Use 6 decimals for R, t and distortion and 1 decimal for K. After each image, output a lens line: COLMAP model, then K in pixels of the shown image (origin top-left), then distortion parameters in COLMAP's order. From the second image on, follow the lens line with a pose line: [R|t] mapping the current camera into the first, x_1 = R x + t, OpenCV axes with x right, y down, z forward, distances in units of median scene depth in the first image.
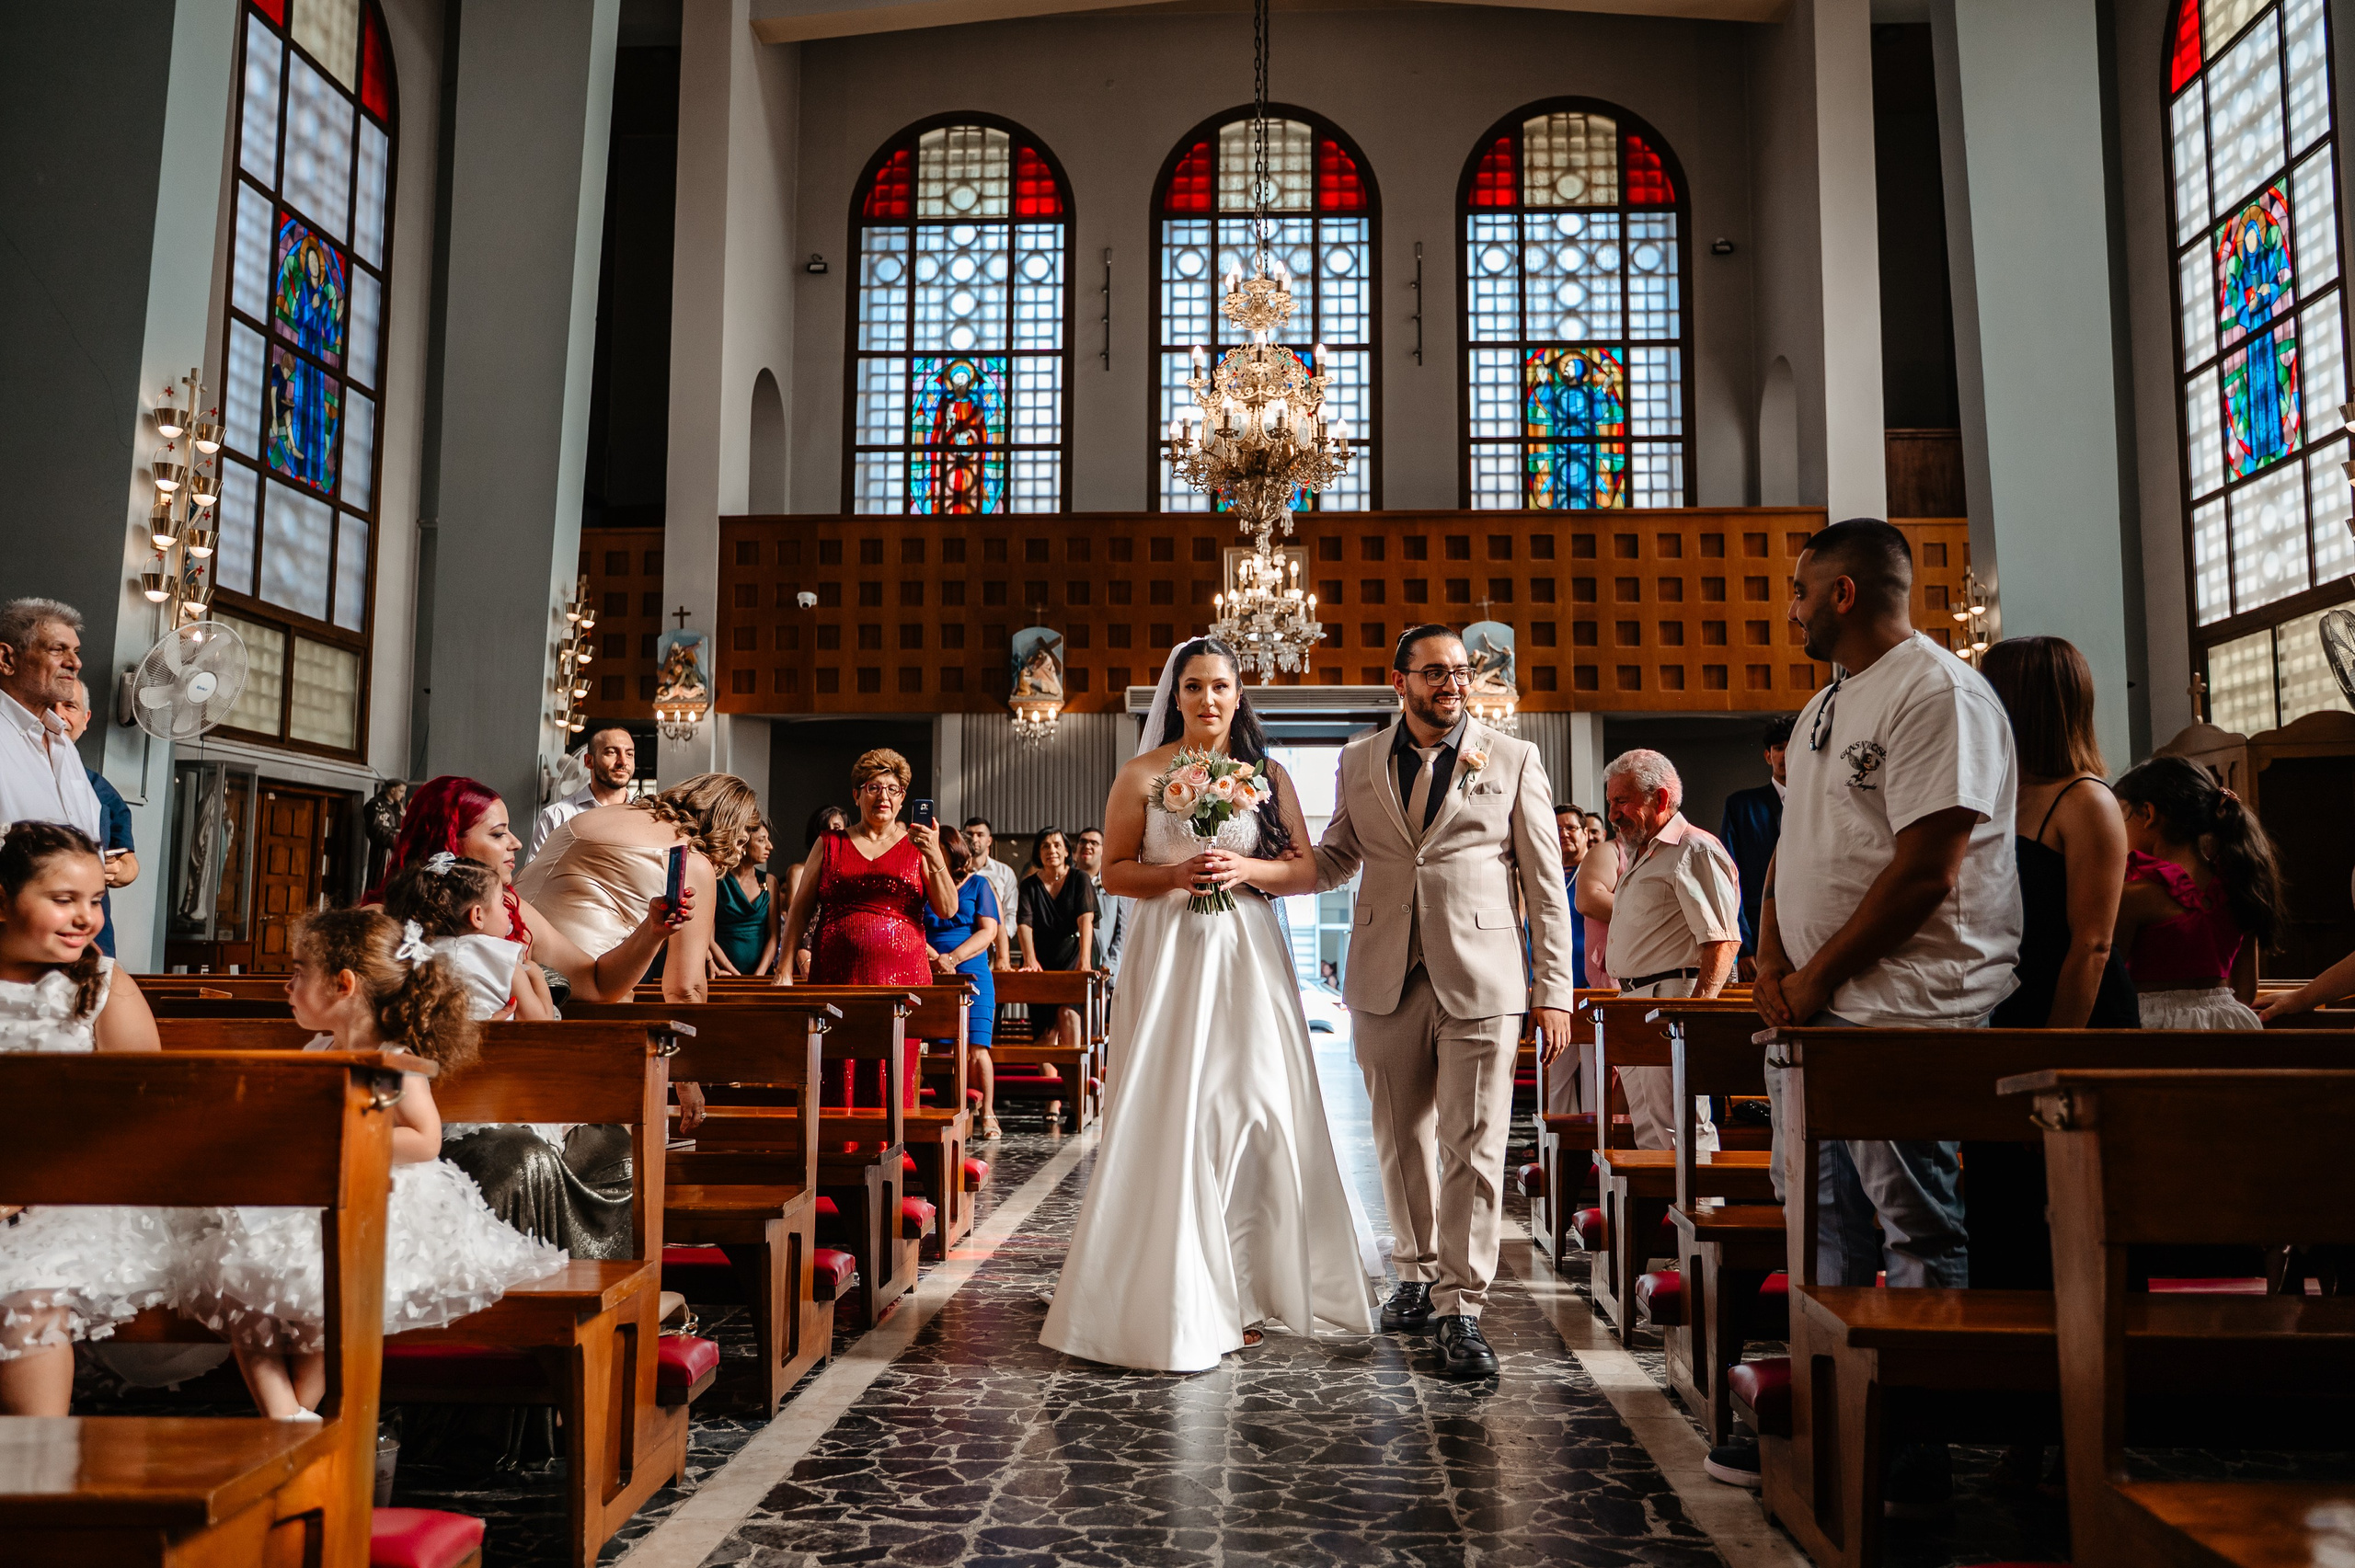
lens RADIAL K [[1877.3, 0, 1176.9], [0, 1877.3, 776.2], [0, 0, 1]] dist [-0.013953, 0.006205]
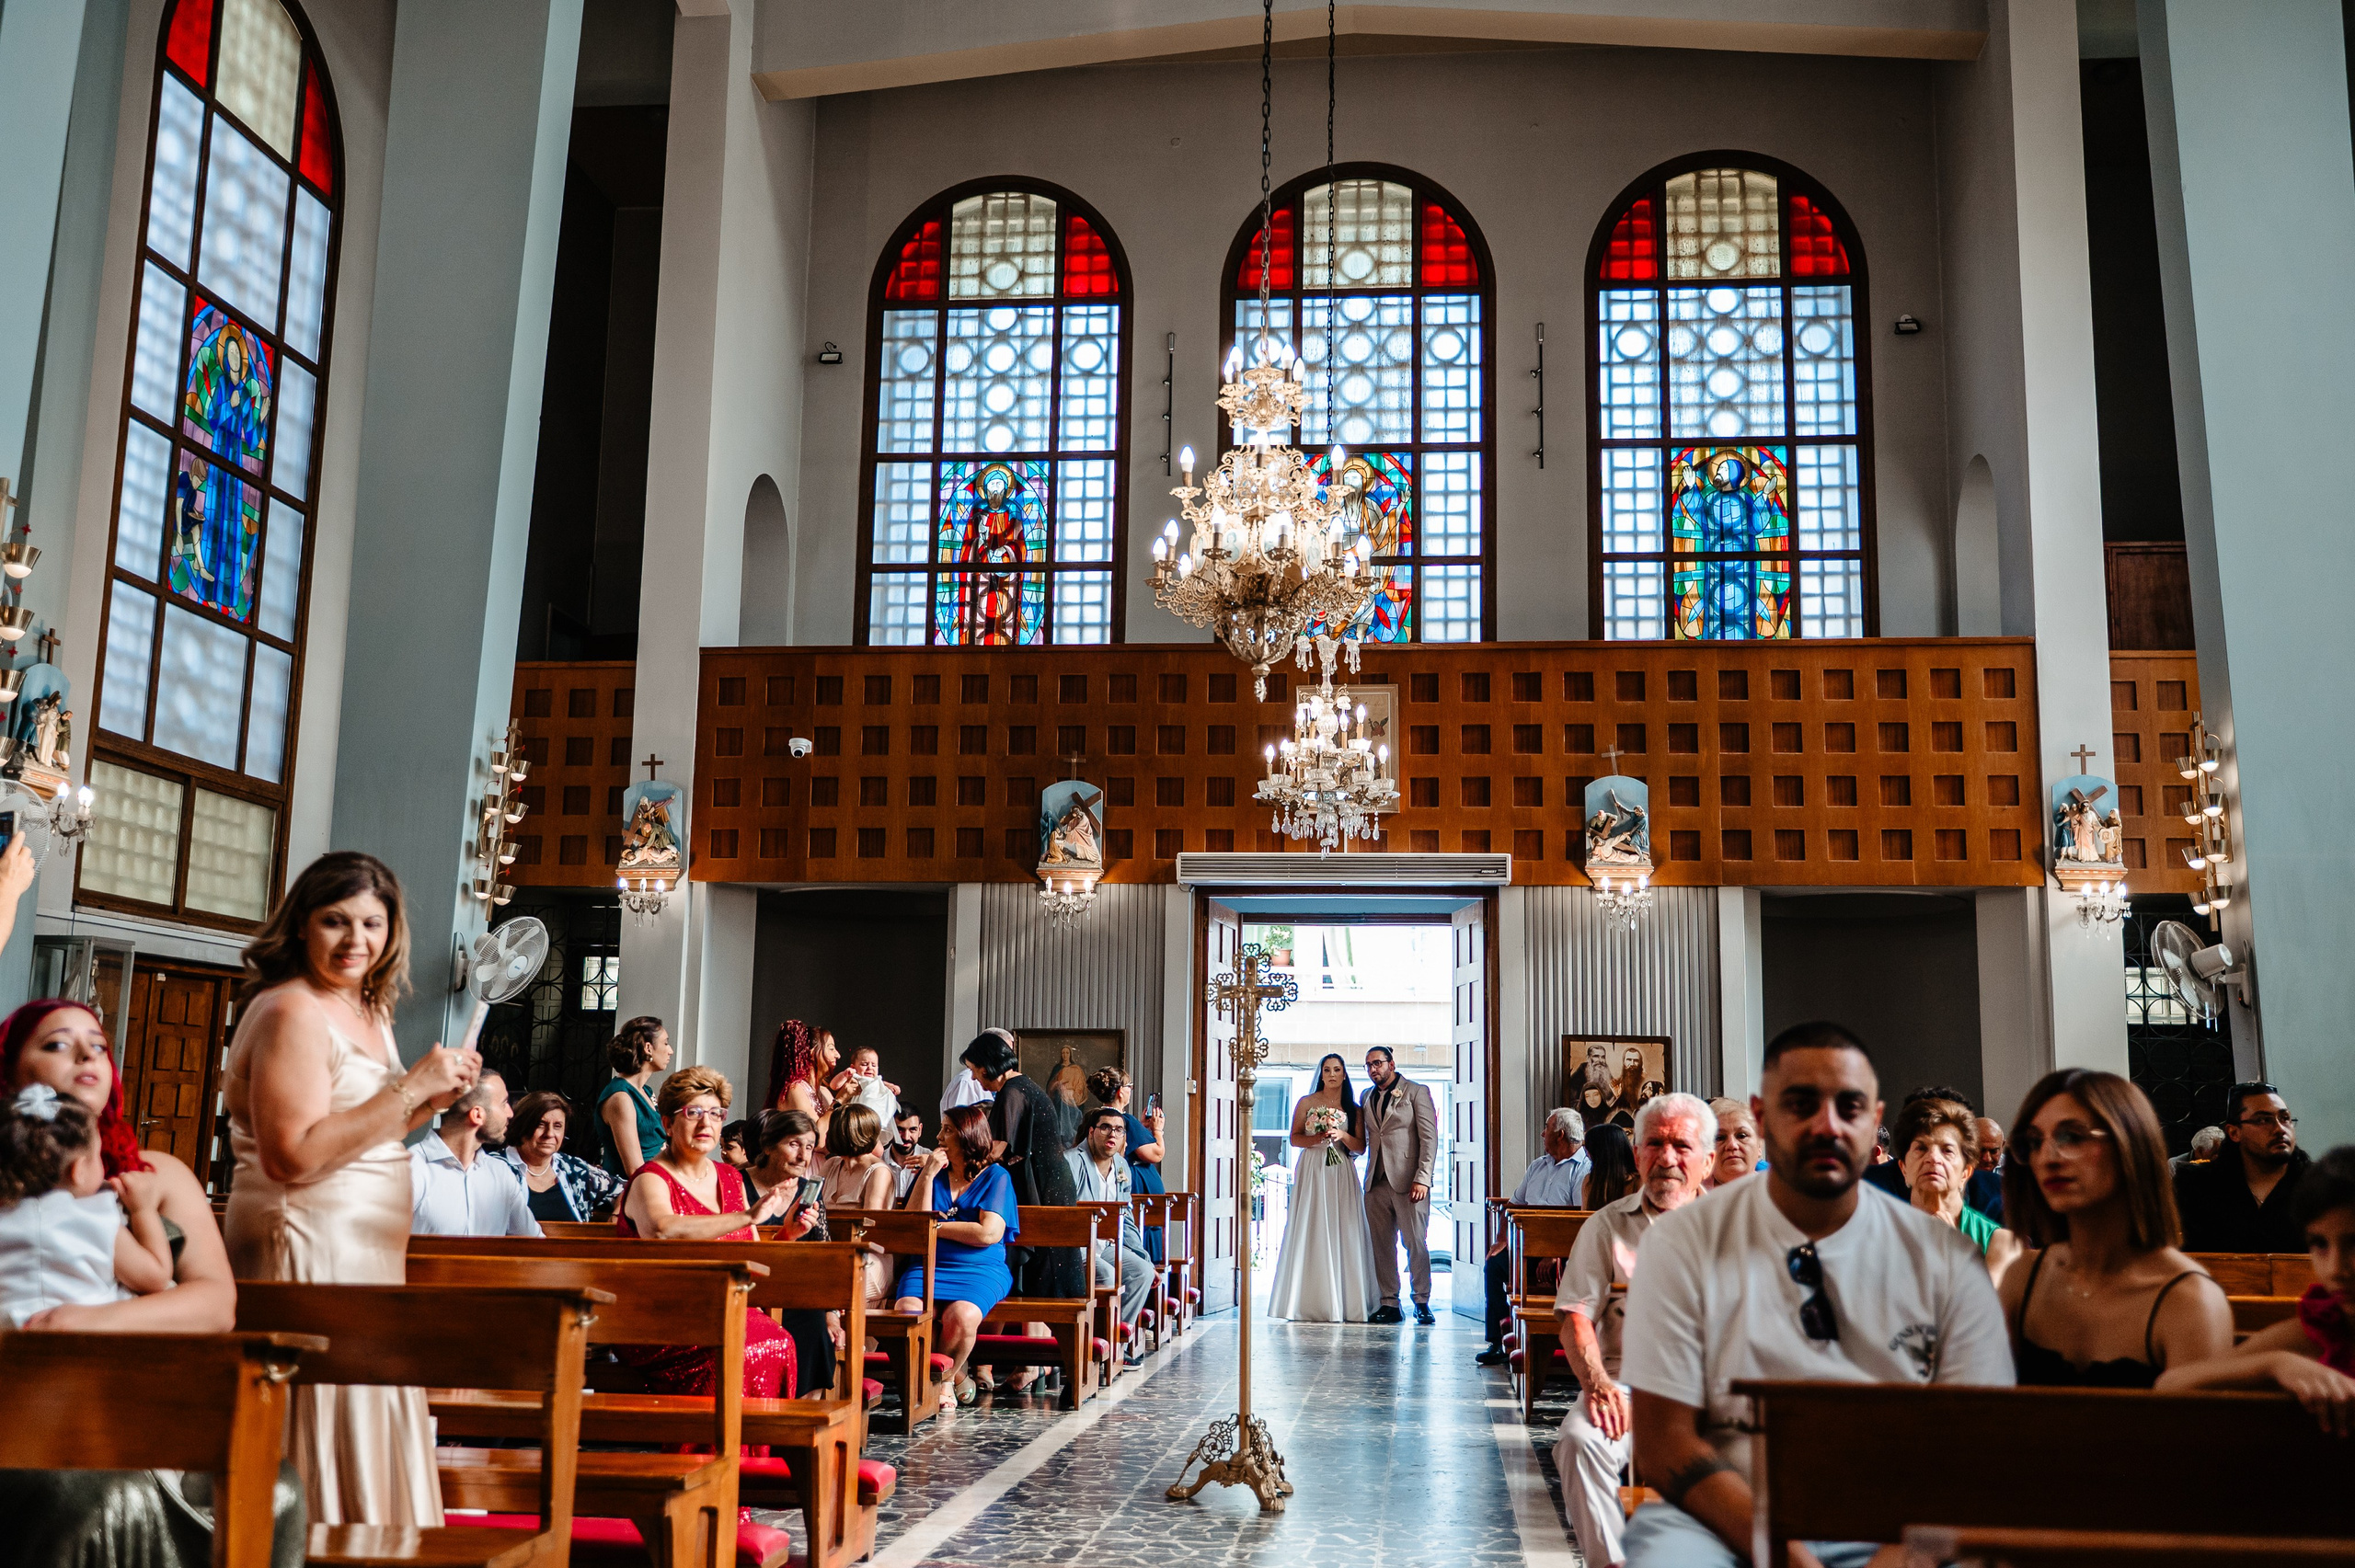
lens RADIAL K [[2211.5, 0, 1190.9], [0, 2211.5, 798.3], [0, 0, 1]] dist [-0.004805, 0.000569]
pose [[0.998600, 0.003939, -0.052757, 0.026253], [-0.007484, 0.997714, -0.067167, -0.005099], [0.052372, 0.067468, 0.996346, 0.020841]]
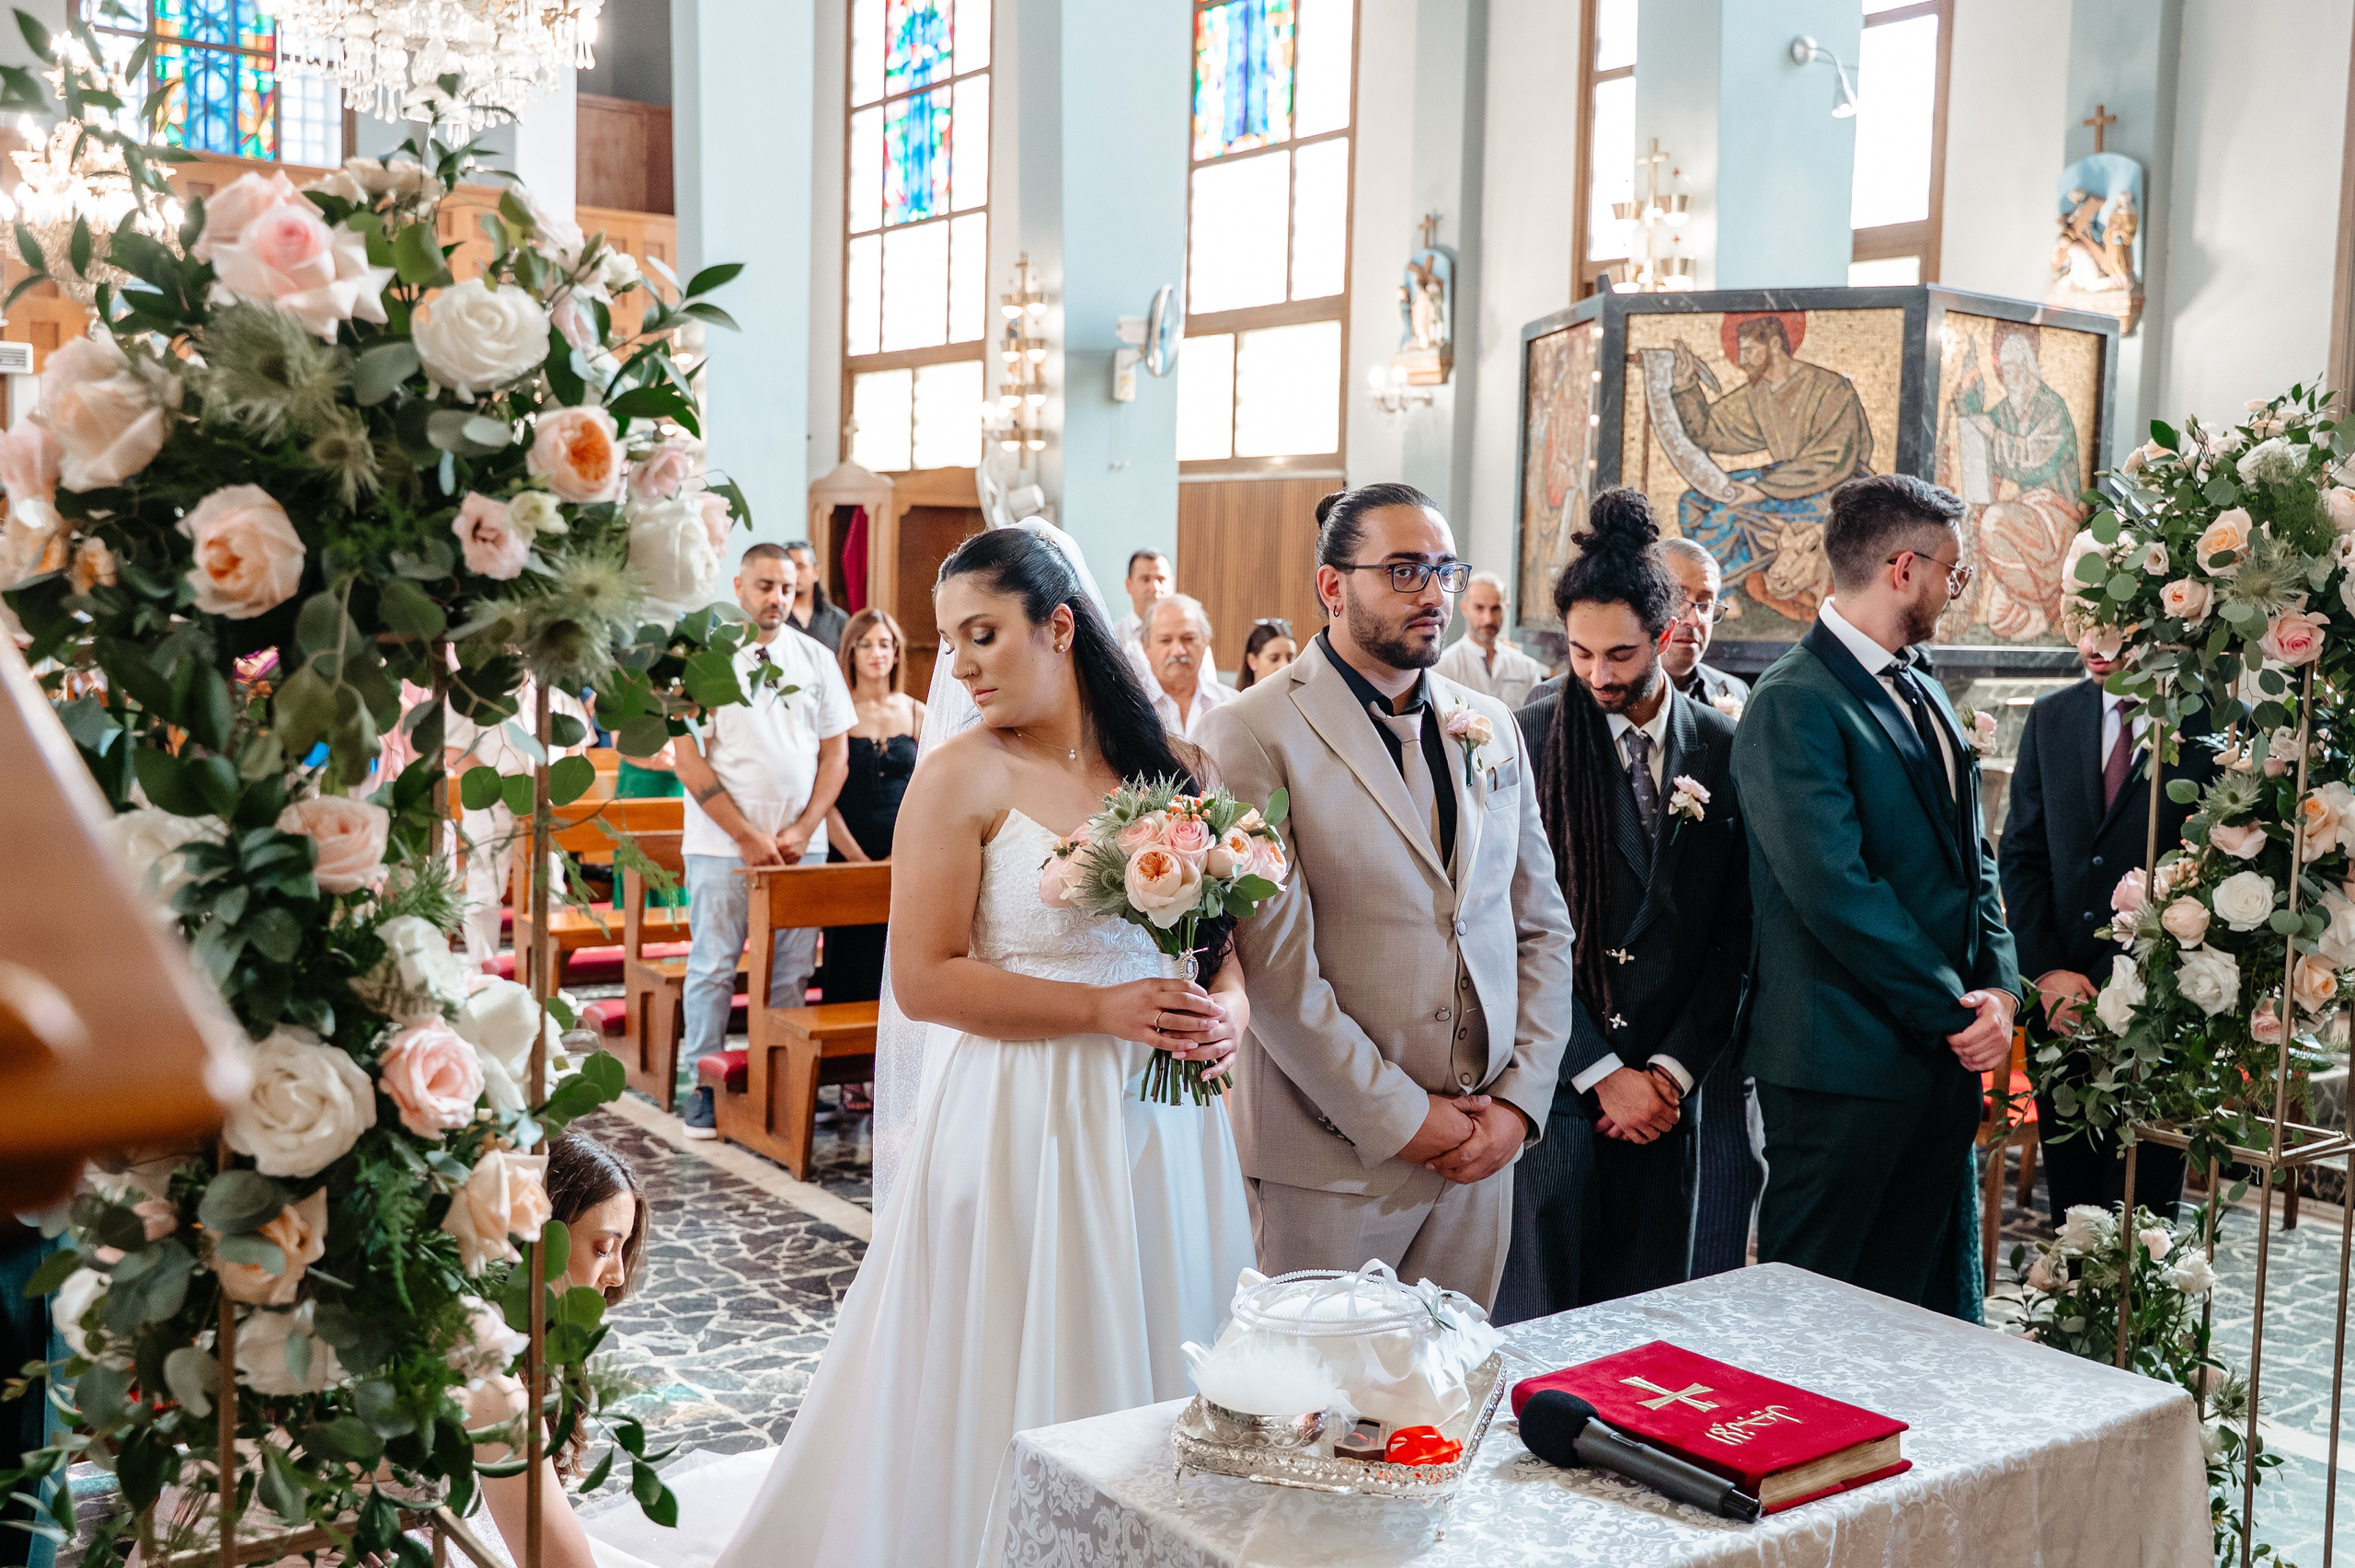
lens RADIAL K [[2363.0, 0, 1190.1], [0, 2363.0, 762.7], [0, 0, 1]] dist [0.000926, 0.014835]
pose [[0.779326, -0.028722, 0.625960, -0.126100], [-0.083430, 0.985299, 0.149082, -0.055381], [-0.621040, -0.168407, 0.765473, -0.158125]]
